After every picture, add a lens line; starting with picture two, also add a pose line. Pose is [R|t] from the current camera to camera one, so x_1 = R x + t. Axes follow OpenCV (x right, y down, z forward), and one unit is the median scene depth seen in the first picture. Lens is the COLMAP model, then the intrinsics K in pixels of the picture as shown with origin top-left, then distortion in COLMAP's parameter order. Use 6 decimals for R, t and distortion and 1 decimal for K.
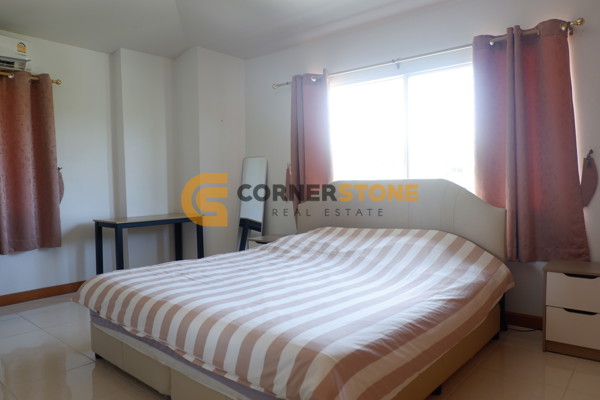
lens RADIAL K [[419.8, 0, 300.0], [0, 419.8, 200.0], [0, 0, 1]] dist [-0.074565, 0.069222]
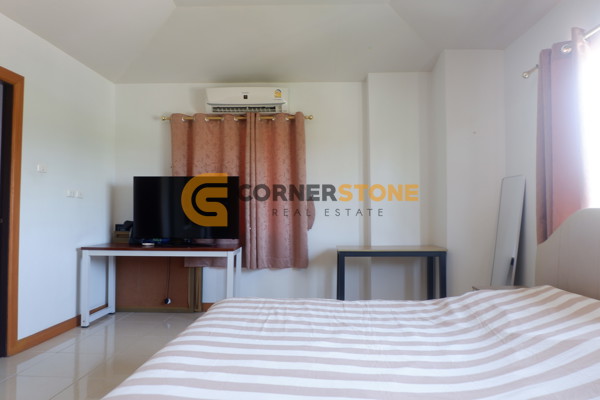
lens RADIAL K [[419.8, 0, 300.0], [0, 419.8, 200.0], [0, 0, 1]] dist [-0.074565, 0.069222]
pose [[0.612064, -0.010101, -0.790744, 0.275434], [-0.043403, 0.997982, -0.046344, -0.012992], [0.789617, 0.062686, 0.610390, 0.309036]]
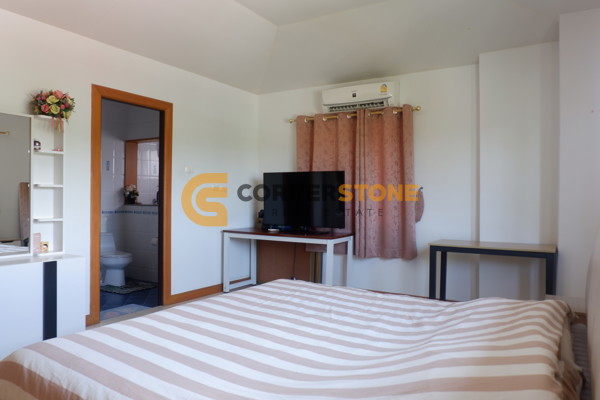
lens RADIAL K [[419.8, 0, 300.0], [0, 419.8, 200.0], [0, 0, 1]] dist [-0.074565, 0.069222]
pose [[0.146424, 0.020313, -0.989013, 0.454963], [-0.052782, 0.998525, 0.012694, -0.042793], [0.987813, 0.050344, 0.147280, 0.540864]]
